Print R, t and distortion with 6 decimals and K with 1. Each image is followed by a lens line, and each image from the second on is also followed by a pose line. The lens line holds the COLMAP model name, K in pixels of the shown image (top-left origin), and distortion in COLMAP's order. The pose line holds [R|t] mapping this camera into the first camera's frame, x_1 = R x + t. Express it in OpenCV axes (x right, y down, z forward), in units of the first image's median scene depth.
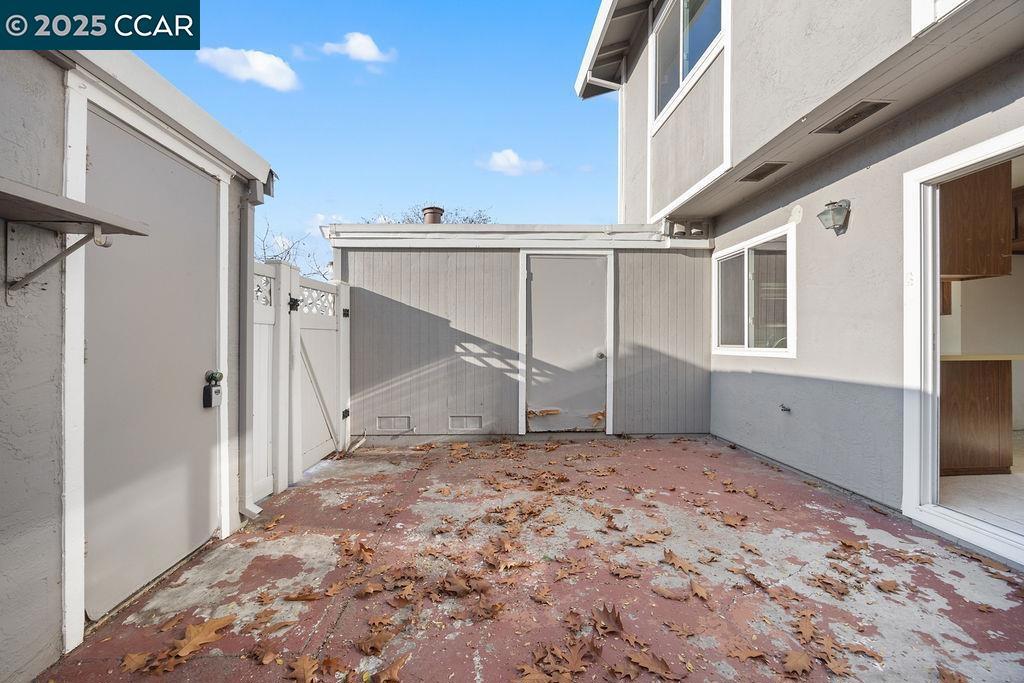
lens RADIAL K [[403.3, 0, 510.5], [0, 403.3, 339.7], [0, 0, 1]] dist [-0.011987, 0.001235]
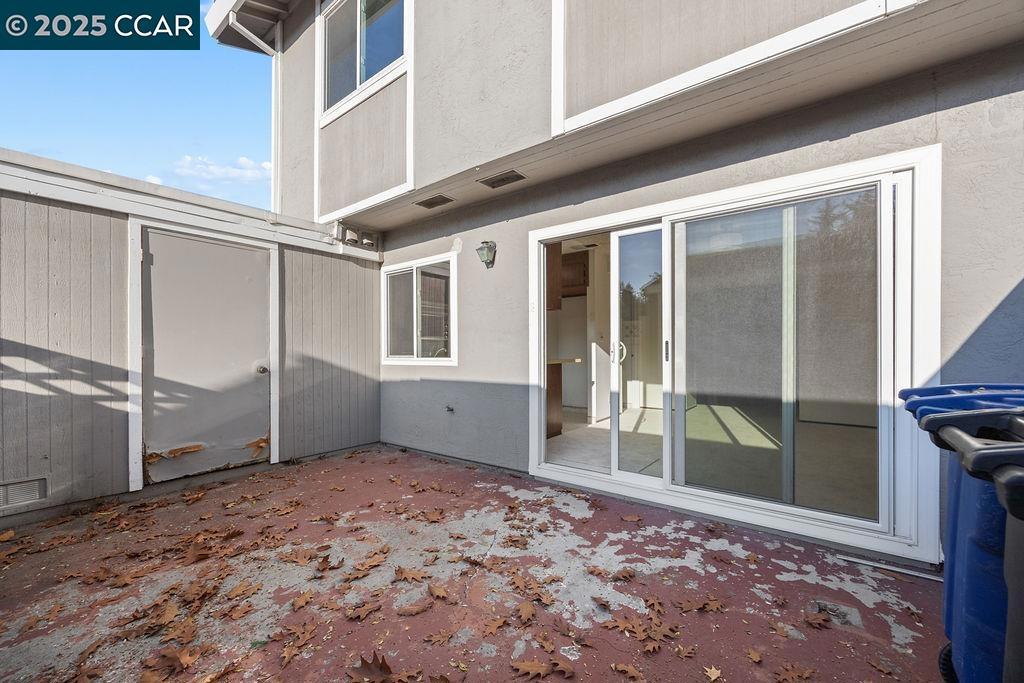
lens RADIAL K [[403.3, 0, 519.0], [0, 403.3, 355.9], [0, 0, 1]] dist [-0.011987, 0.001235]
pose [[0.630939, -0.010337, 0.775763, -0.112323], [0.001259, 0.999924, 0.012300, 0.001911], [-0.775831, -0.006784, 0.630904, 0.107144]]
